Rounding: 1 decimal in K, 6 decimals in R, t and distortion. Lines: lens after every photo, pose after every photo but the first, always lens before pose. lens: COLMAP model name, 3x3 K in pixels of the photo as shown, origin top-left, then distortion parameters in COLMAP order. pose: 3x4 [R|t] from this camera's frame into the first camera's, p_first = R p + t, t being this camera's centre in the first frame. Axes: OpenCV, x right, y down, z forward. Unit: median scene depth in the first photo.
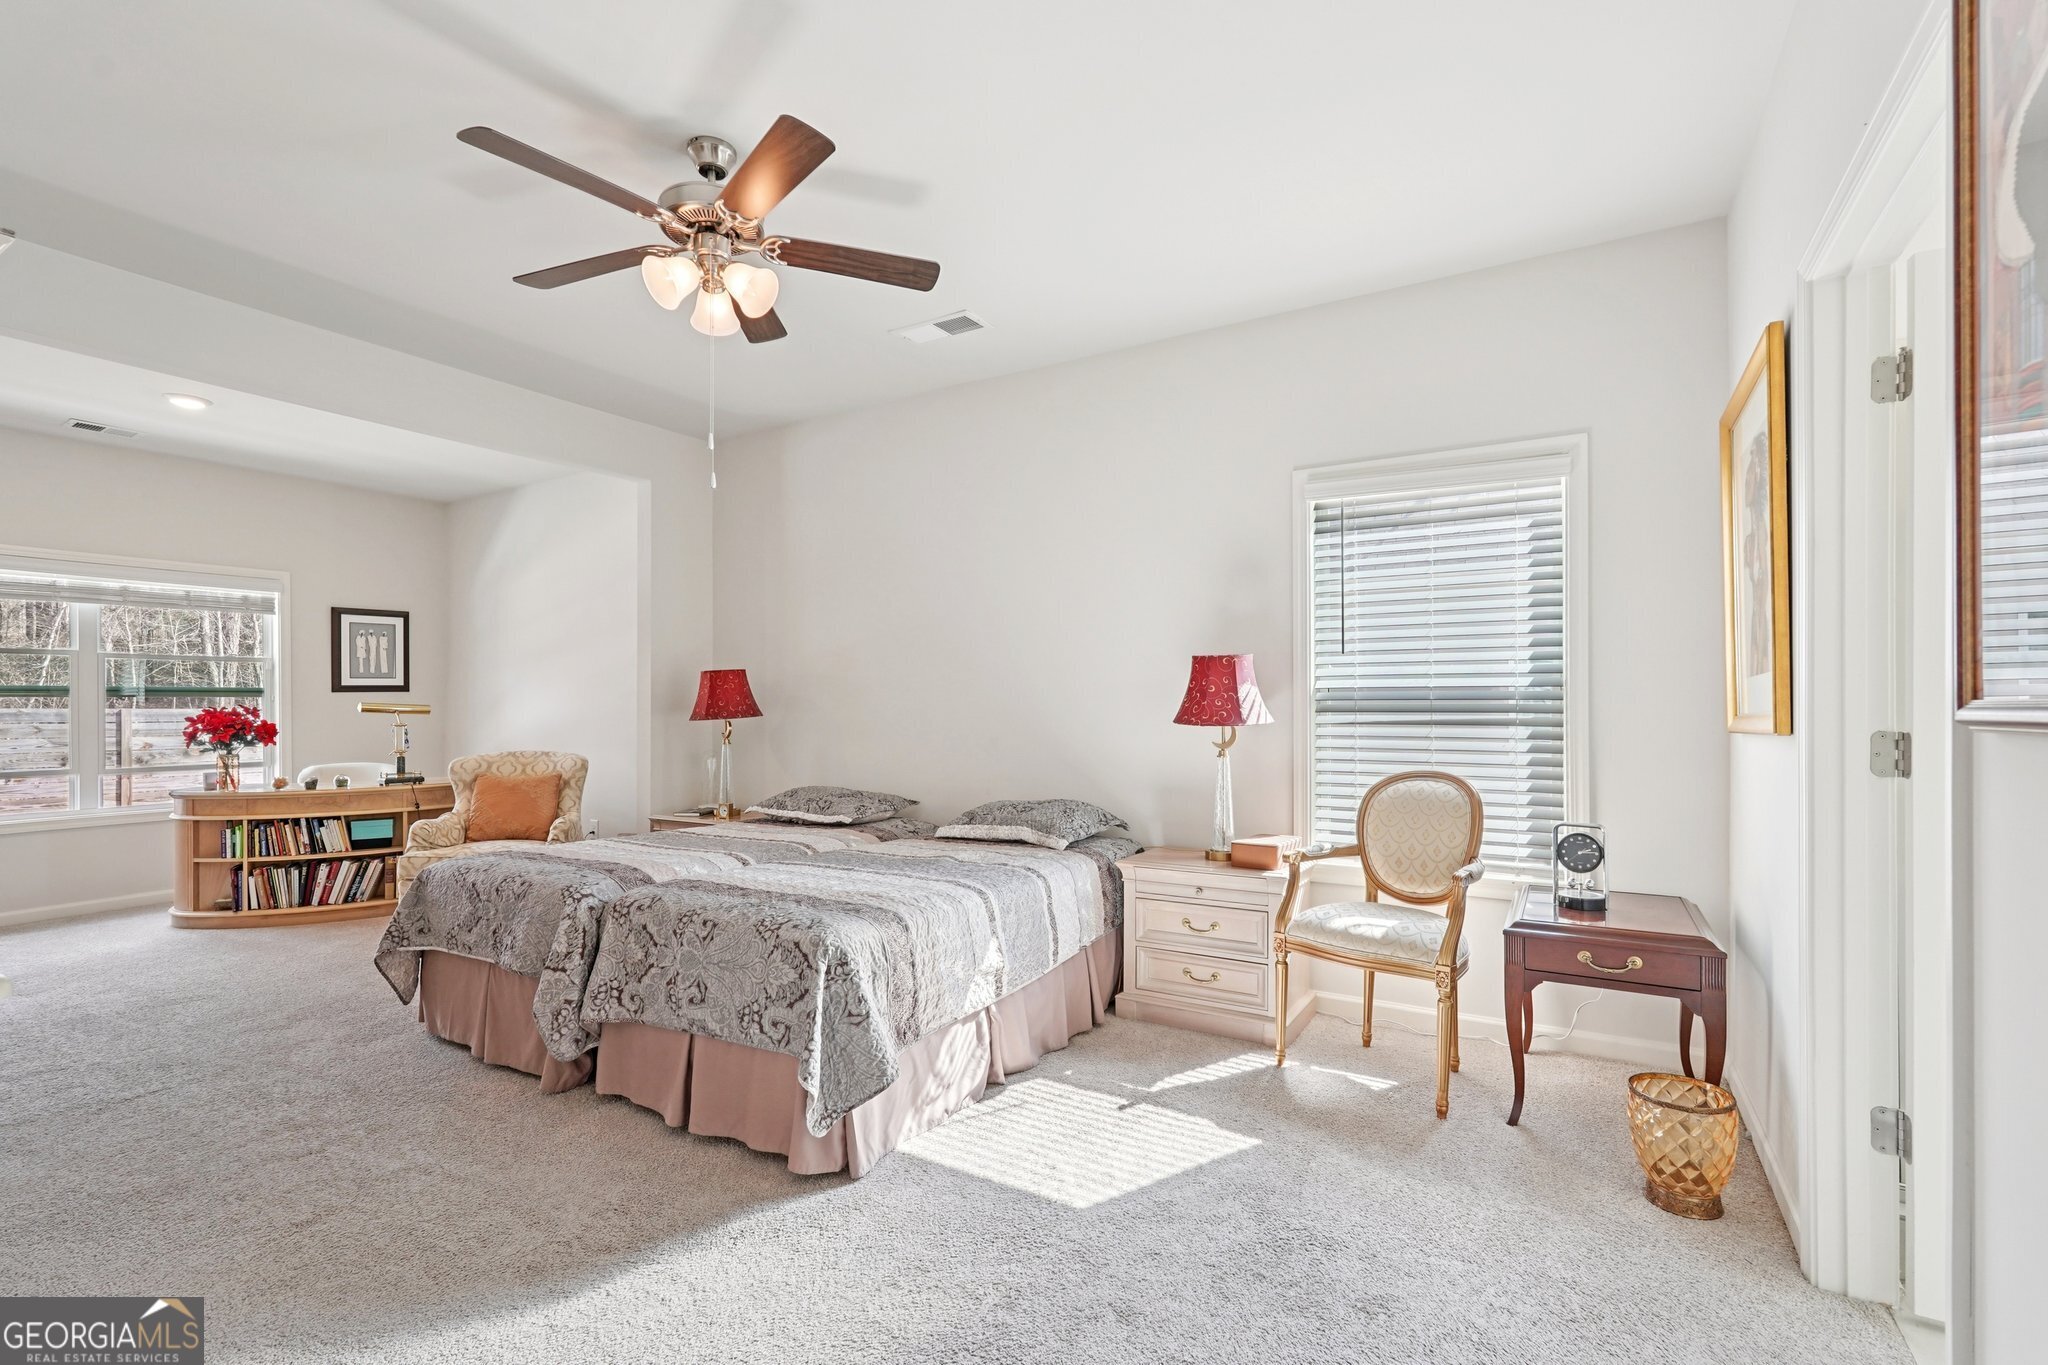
lens RADIAL K [[906.4, 0, 1029.0], [0, 906.4, 690.8], [0, 0, 1]] dist [-0.005550, 0.000305]
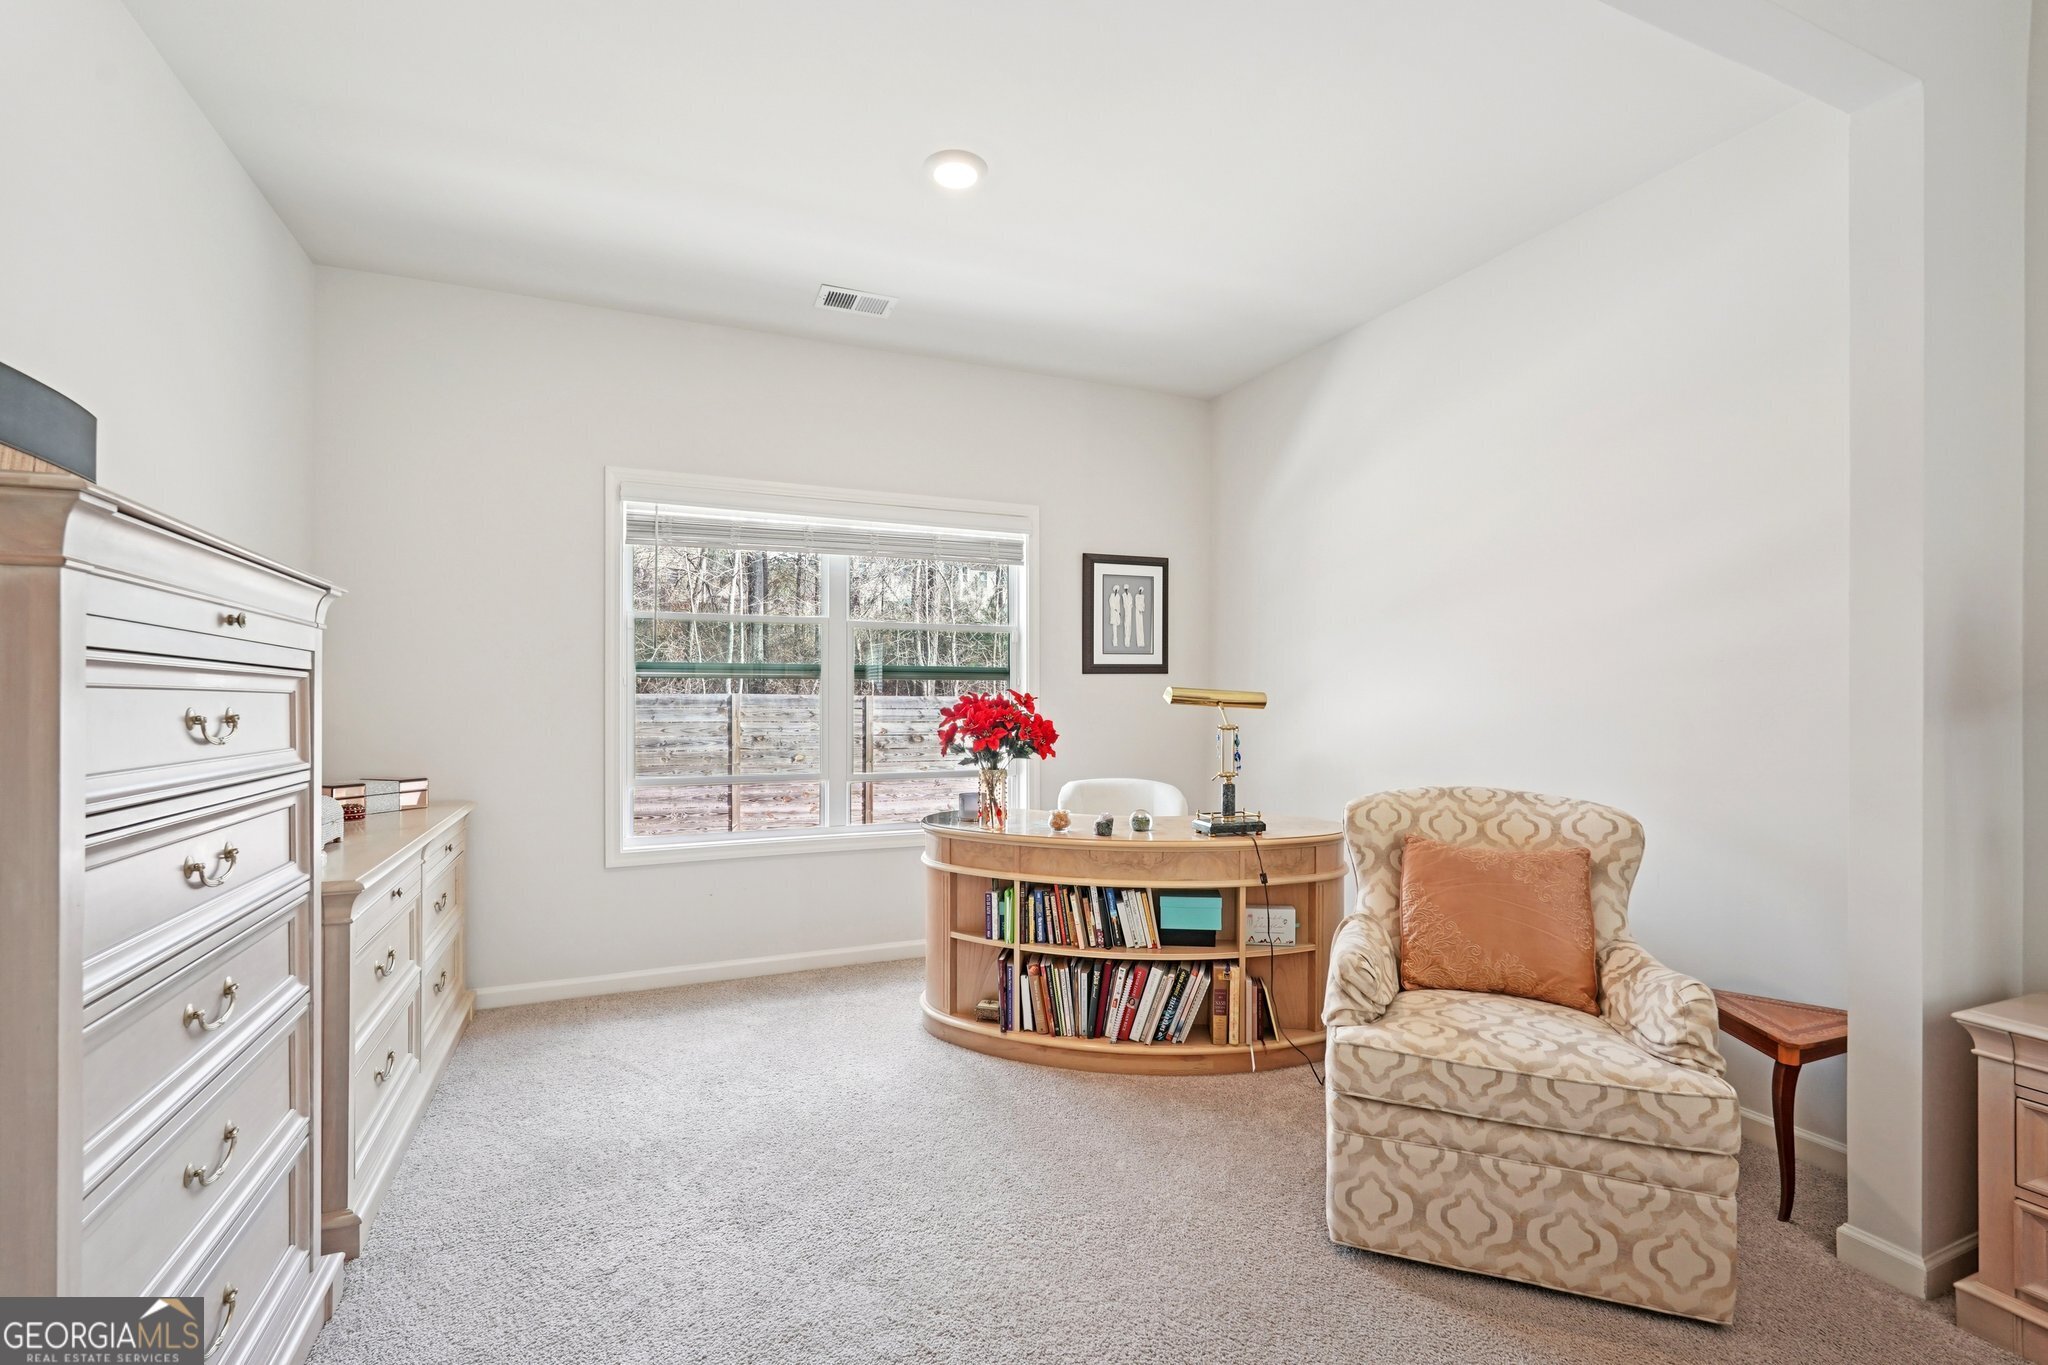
lens RADIAL K [[919.5, 0, 1023.8], [0, 919.5, 654.9], [0, 0, 1]] dist [-0.004201, 0.000742]
pose [[0.815353, -0.017144, -0.578711, -0.500402], [-0.000313, 0.999548, -0.030053, 0.010694], [0.578965, 0.024684, 0.814979, 0.492231]]
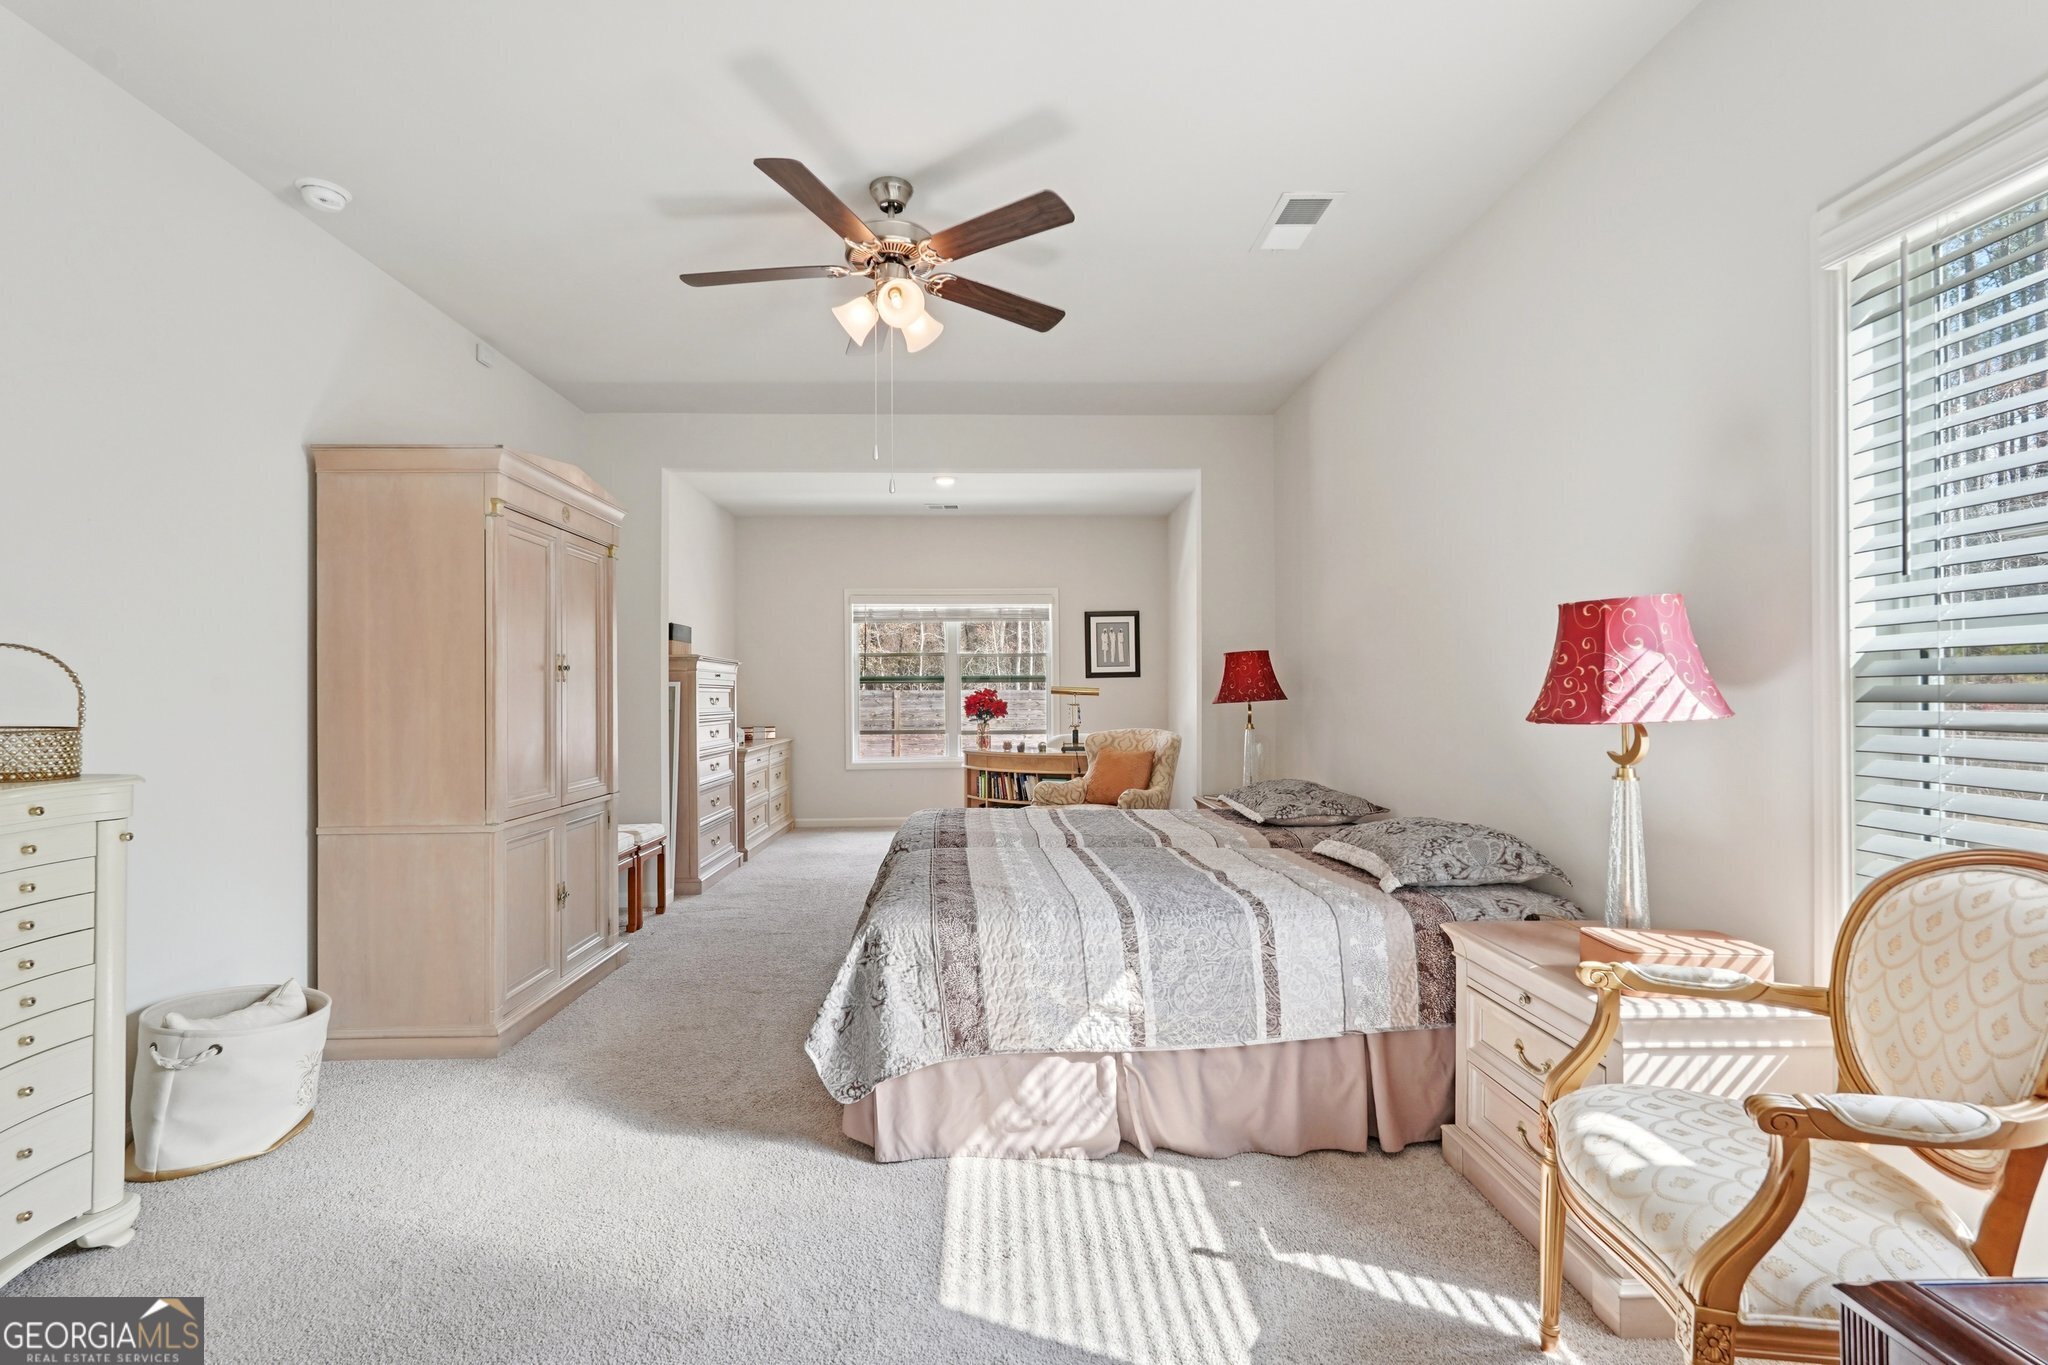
lens RADIAL K [[919.5, 0, 1023.8], [0, 919.5, 654.9], [0, 0, 1]] dist [-0.004201, 0.000742]
pose [[0.545980, -0.032780, -0.837157, 0.356563], [0.019379, 0.999461, -0.026496, 0.001991], [0.837574, -0.001757, 0.546321, 0.265443]]
